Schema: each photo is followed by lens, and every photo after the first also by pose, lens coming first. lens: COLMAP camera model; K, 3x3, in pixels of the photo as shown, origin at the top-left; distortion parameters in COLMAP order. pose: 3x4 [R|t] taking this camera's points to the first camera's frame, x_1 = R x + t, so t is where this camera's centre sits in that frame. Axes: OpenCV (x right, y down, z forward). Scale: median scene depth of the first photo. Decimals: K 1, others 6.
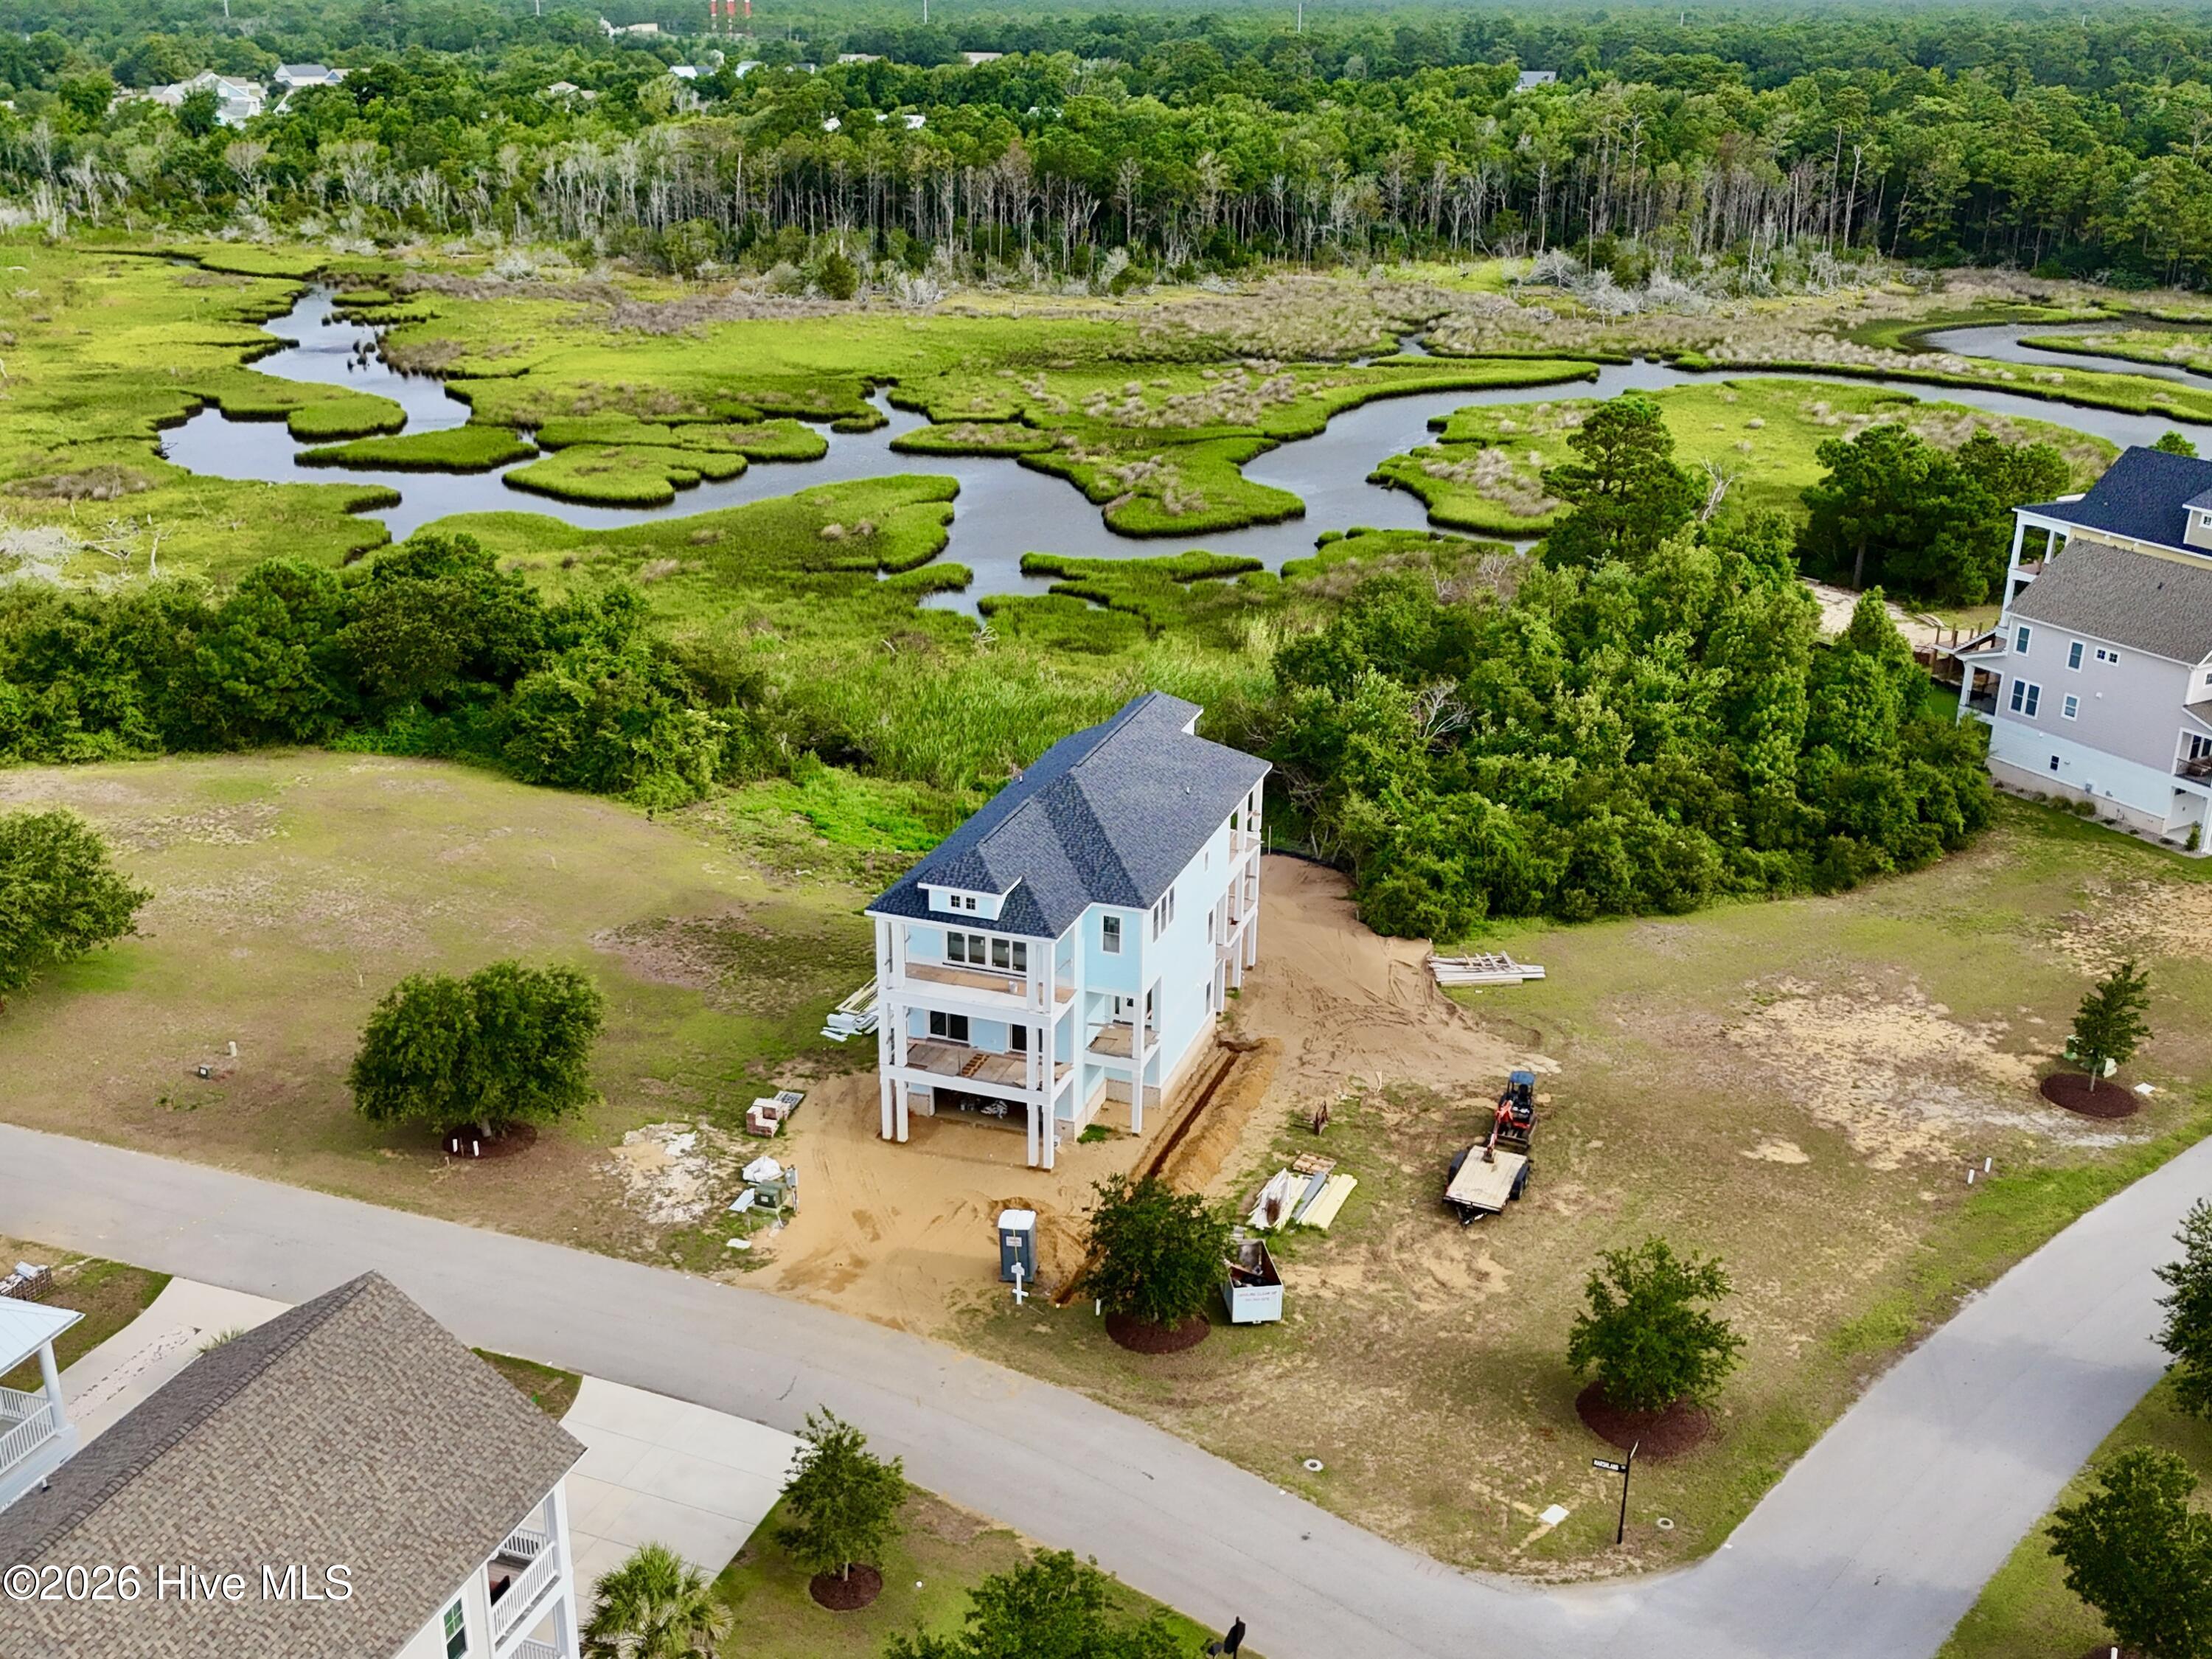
lens RADIAL K [[2186.7, 0, 1117.3], [0, 2186.7, 837.0], [0, 0, 1]] dist [0.080740, -0.118095]
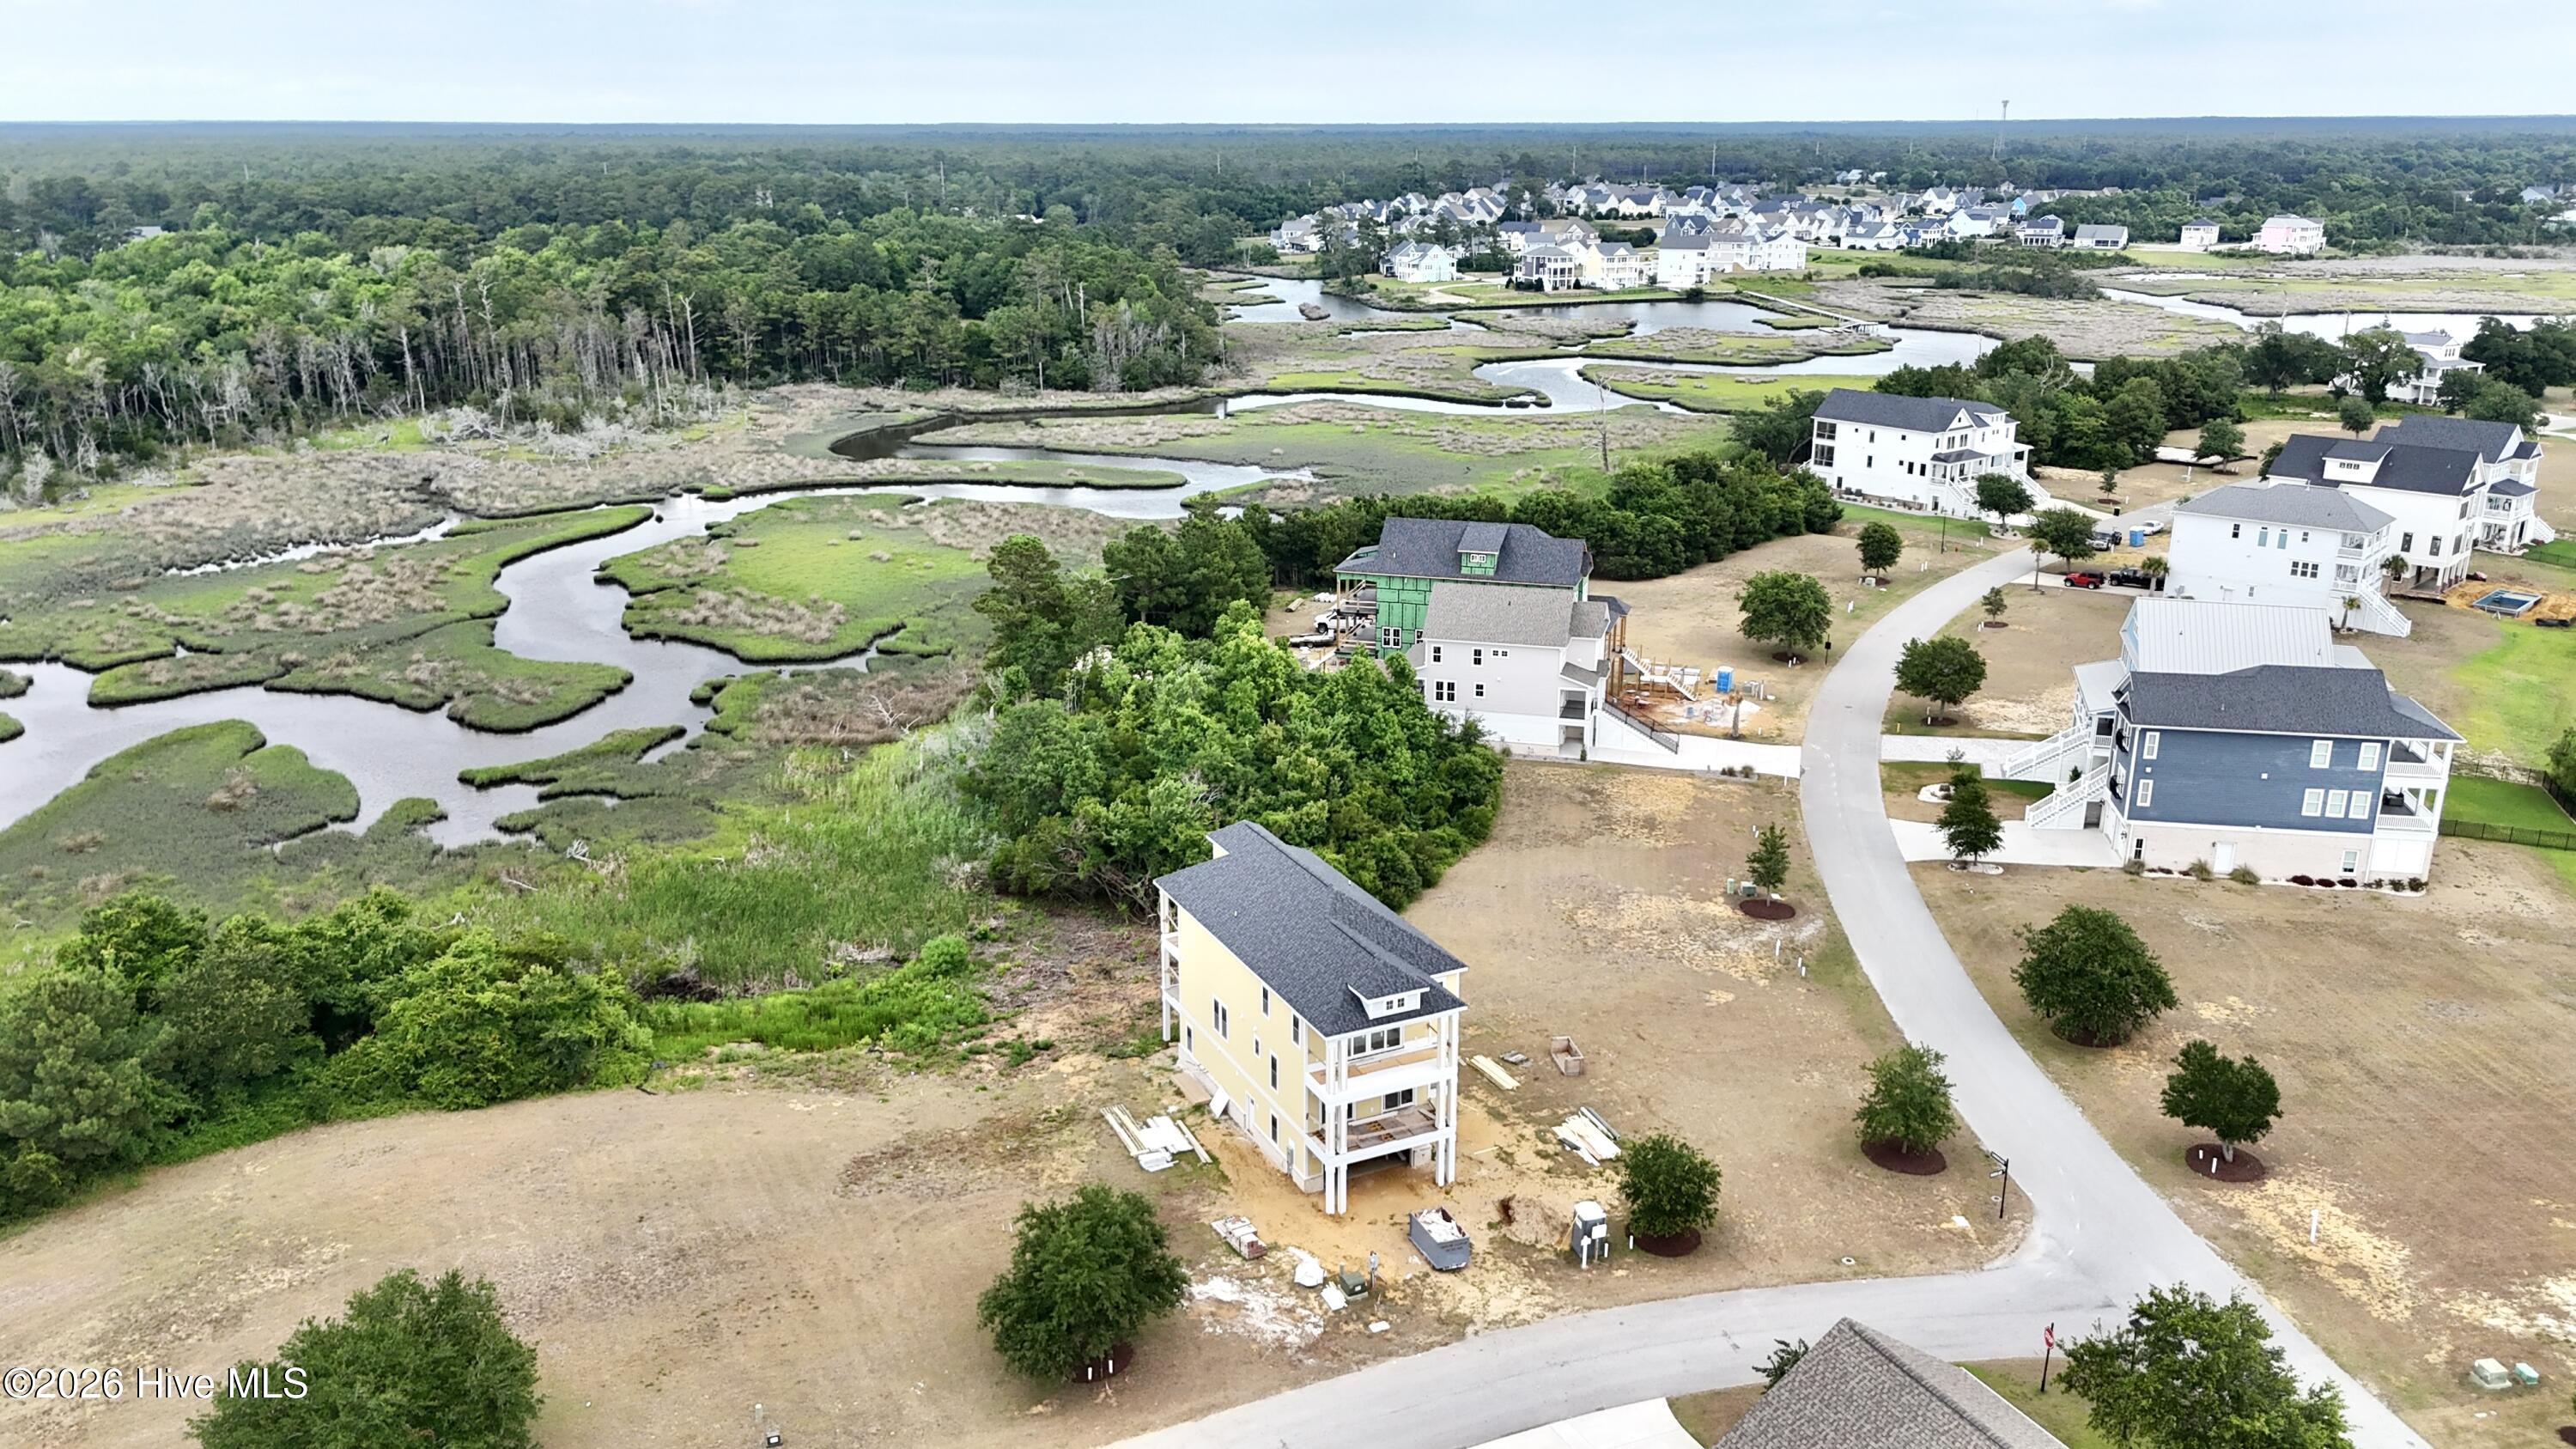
lens RADIAL K [[1900.0, 0, 1297.2], [0, 1900.0, 738.3], [0, 0, 1]] dist [0.066846, -0.076905]
pose [[0.701419, -0.230009, 0.674617, -0.341633], [0.266906, 0.962393, 0.050615, -0.079384], [-0.660888, 0.144556, 0.736431, 0.078676]]
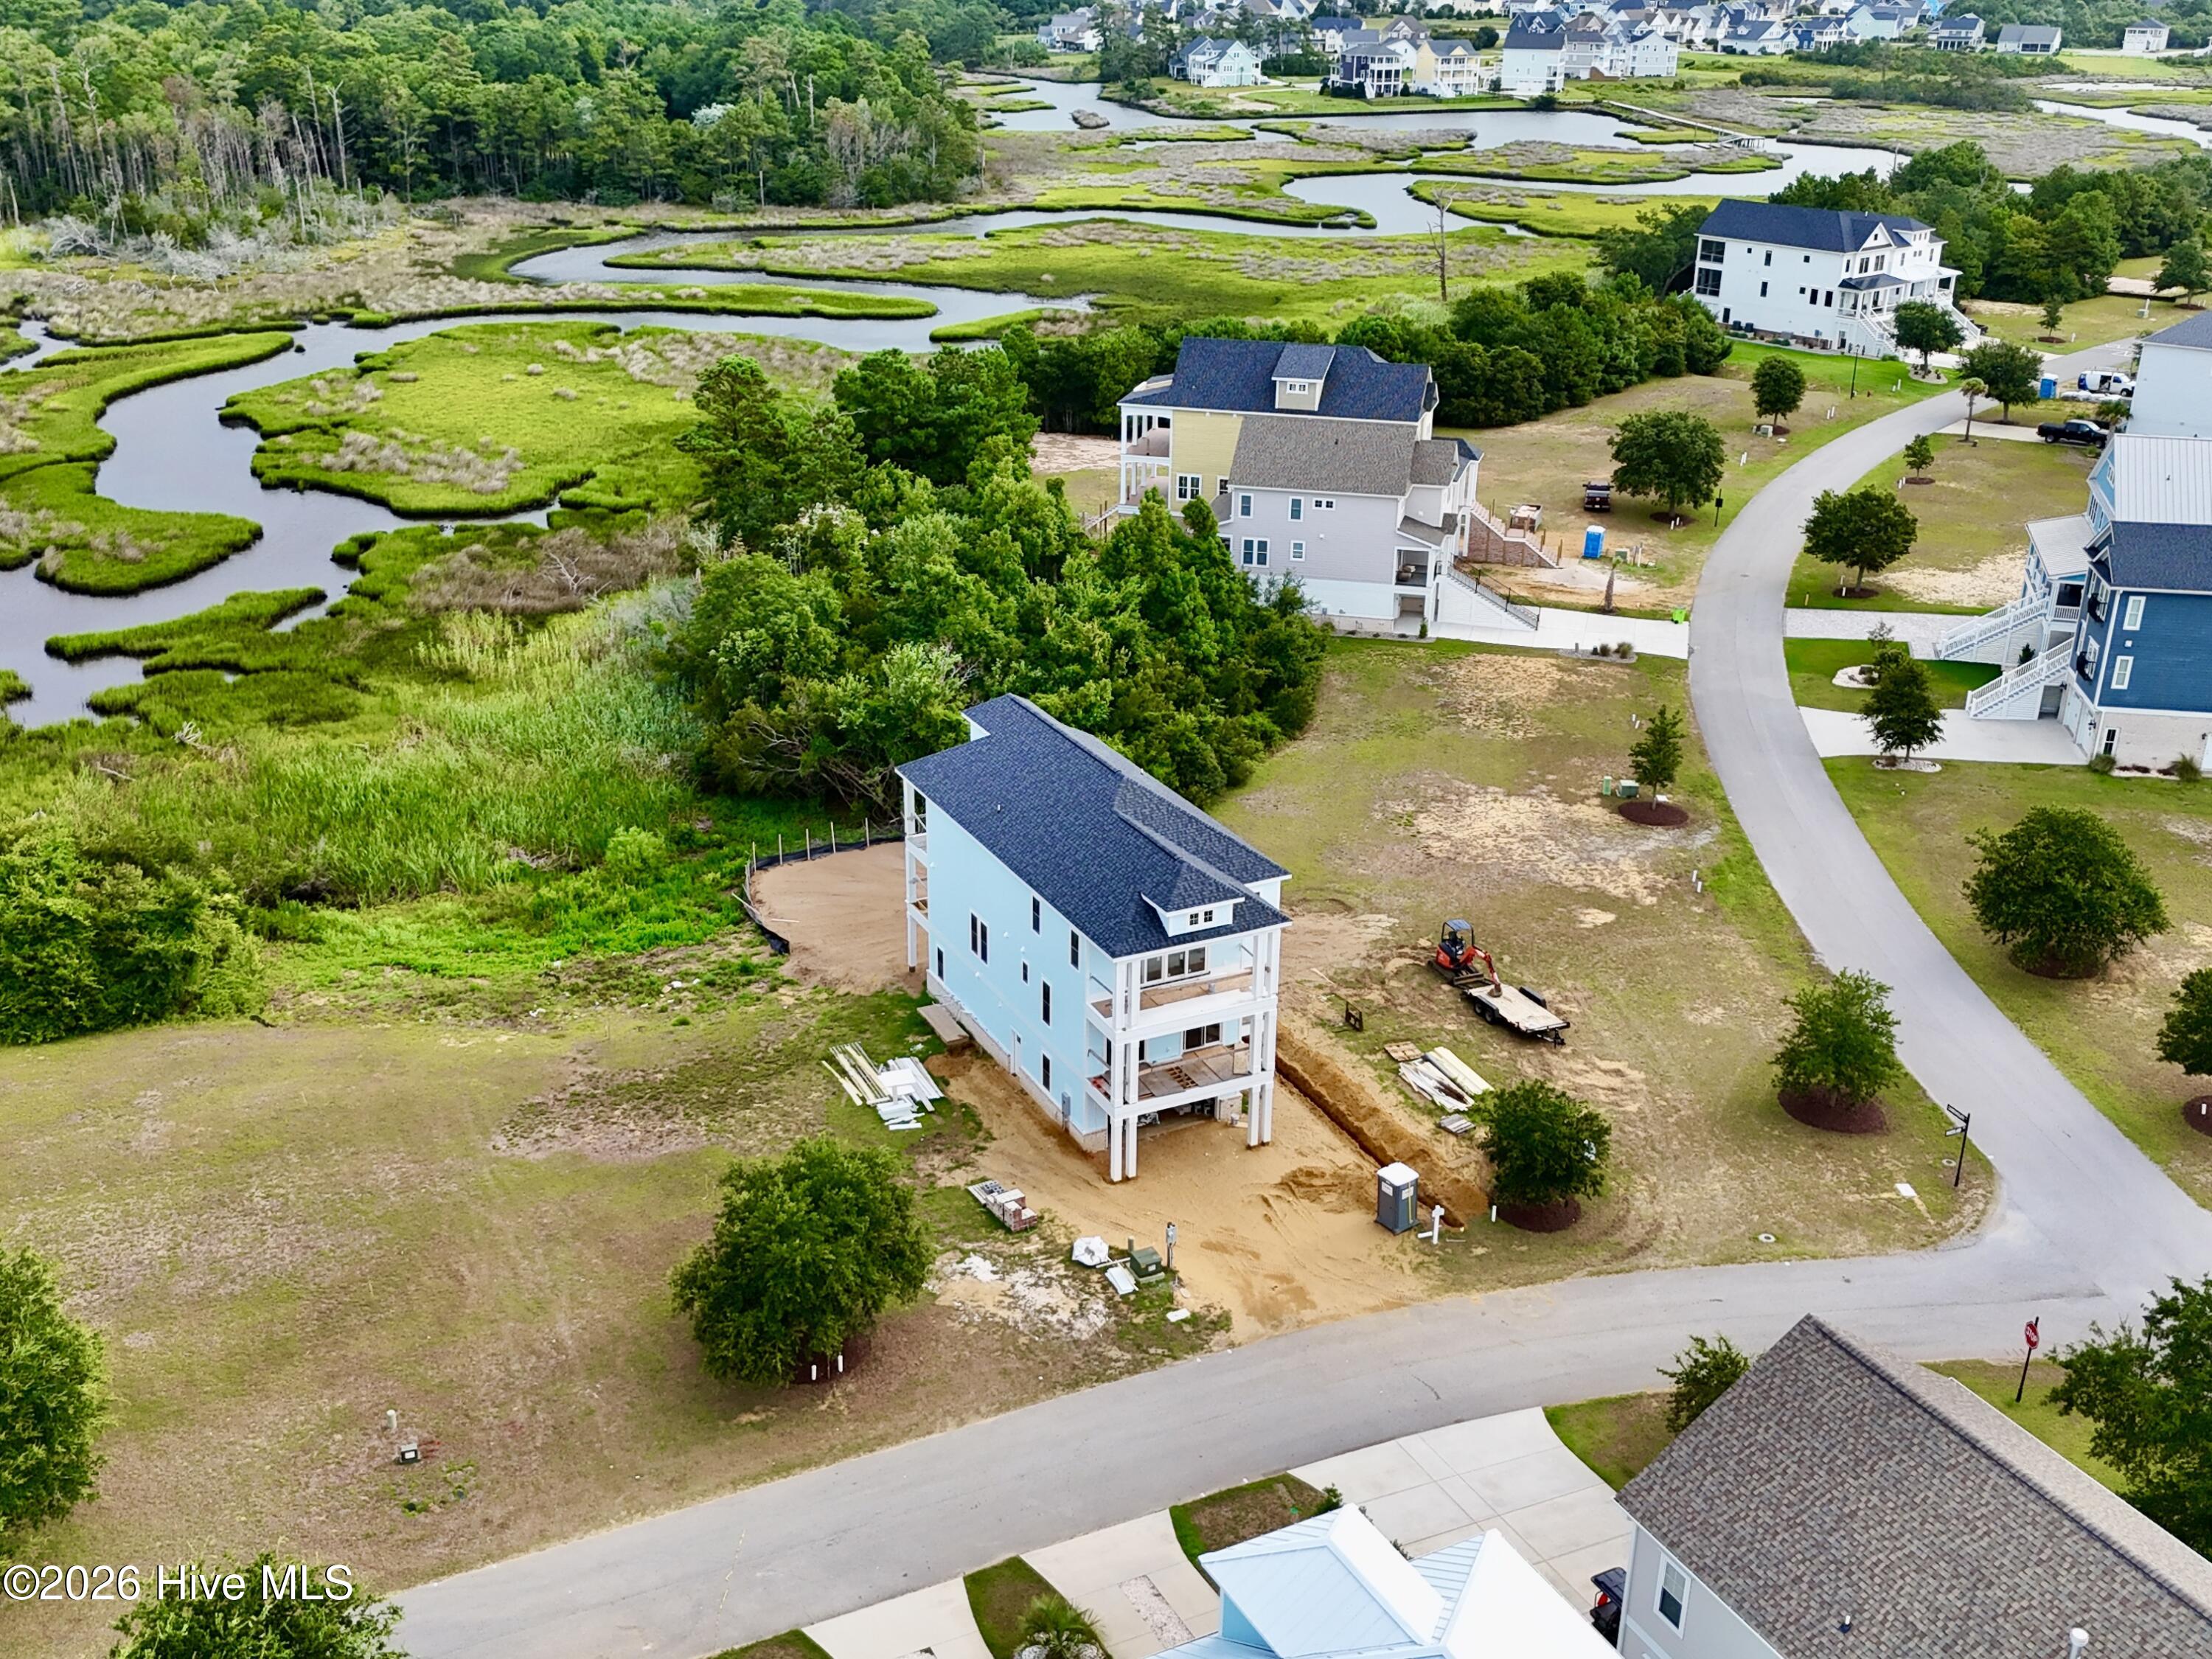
lens RADIAL K [[2178.5, 0, 1069.3], [0, 2178.5, 826.7], [0, 0, 1]] dist [0.071373, -0.093368]
pose [[0.701474, -0.281121, 0.654908, -0.314476], [0.260387, 0.956484, 0.131672, -0.065698], [-0.663425, 0.078165, 0.744149, 0.117182]]
